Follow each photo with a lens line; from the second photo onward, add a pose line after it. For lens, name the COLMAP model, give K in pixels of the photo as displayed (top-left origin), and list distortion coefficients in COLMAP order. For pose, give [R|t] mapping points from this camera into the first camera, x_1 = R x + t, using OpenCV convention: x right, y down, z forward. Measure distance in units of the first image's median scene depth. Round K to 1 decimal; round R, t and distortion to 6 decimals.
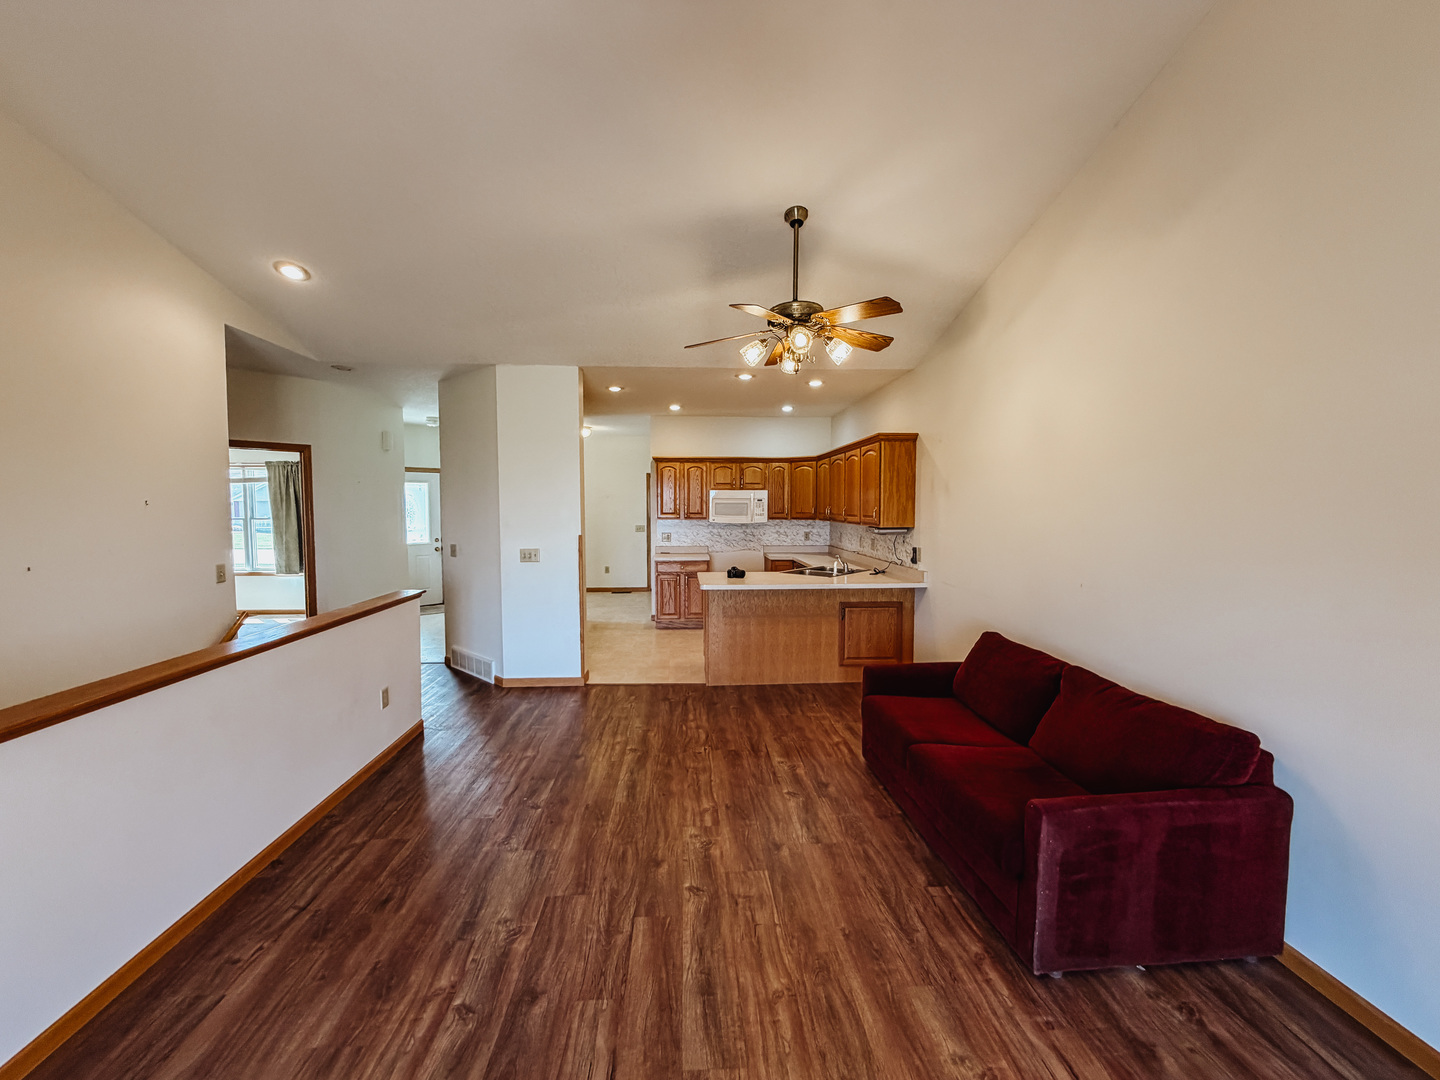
lens RADIAL K [[586.2, 0, 722.7], [0, 586.2, 544.7], [0, 0, 1]] dist [0.004079, 0.000979]
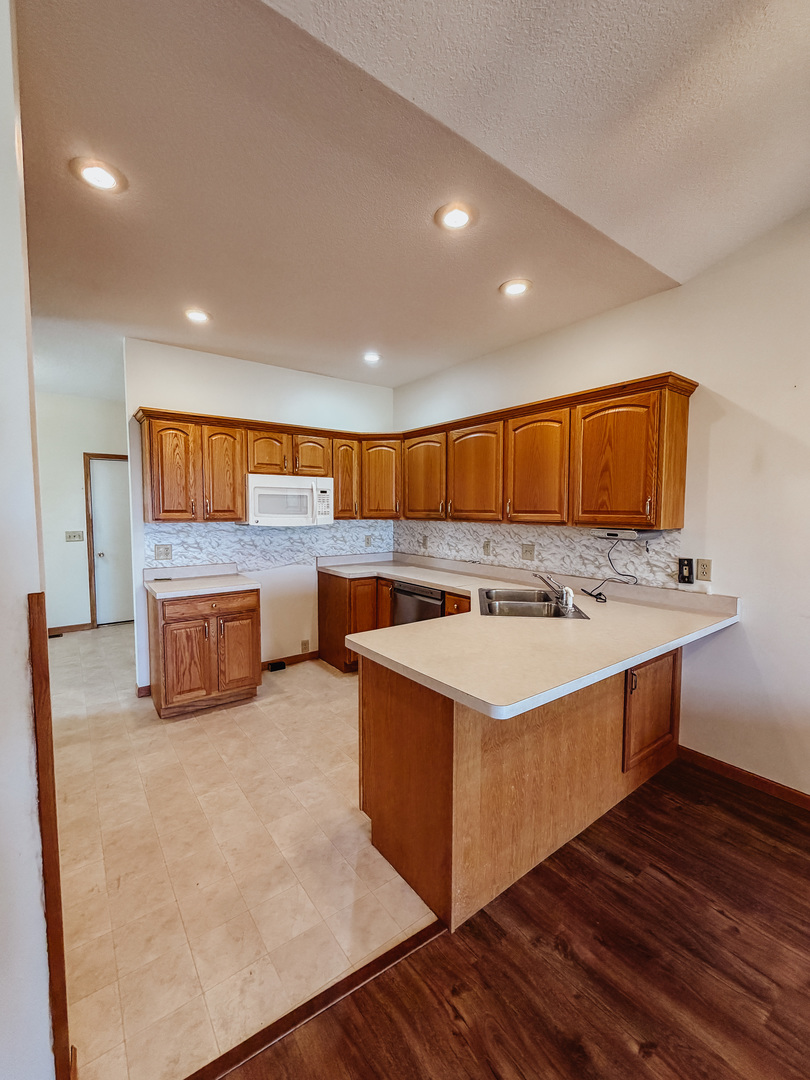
lens RADIAL K [[439.6, 0, 399.8], [0, 439.6, 540.6], [0, 0, 1]] dist [0.004079, 0.000979]
pose [[0.834969, -0.039858, 0.548852, -0.146011], [0.036328, 0.999190, 0.017295, -0.024600], [-0.549097, 0.005498, 0.835741, 0.521287]]
